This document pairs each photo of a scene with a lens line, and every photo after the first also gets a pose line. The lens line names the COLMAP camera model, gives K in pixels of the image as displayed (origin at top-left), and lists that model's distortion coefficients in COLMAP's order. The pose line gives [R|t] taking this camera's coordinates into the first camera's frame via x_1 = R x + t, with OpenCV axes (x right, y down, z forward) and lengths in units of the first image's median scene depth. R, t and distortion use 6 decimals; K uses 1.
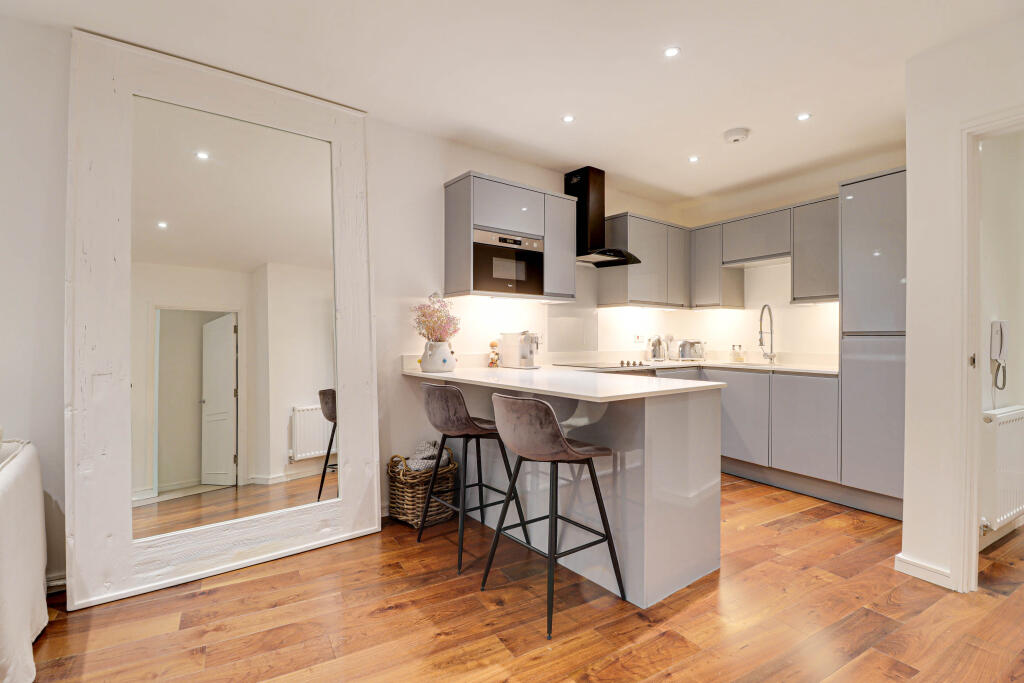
lens RADIAL K [[487.7, 0, 506.7], [0, 487.7, 338.0], [0, 0, 1]] dist [-0.014278, -0.000997]
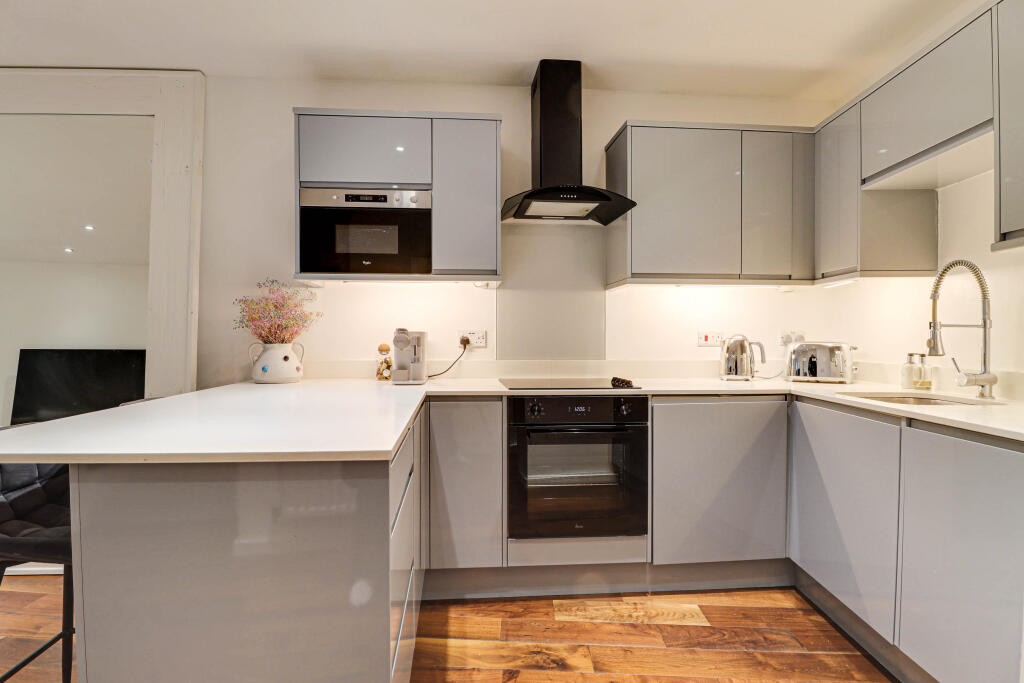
lens RADIAL K [[487.7, 0, 514.0], [0, 487.7, 347.7], [0, 0, 1]] dist [-0.014278, -0.000997]
pose [[0.828606, 0.007463, -0.559783, 0.473517], [0.001207, 0.999885, 0.015117, 0.001851], [0.559831, -0.013201, 0.828501, 0.454856]]
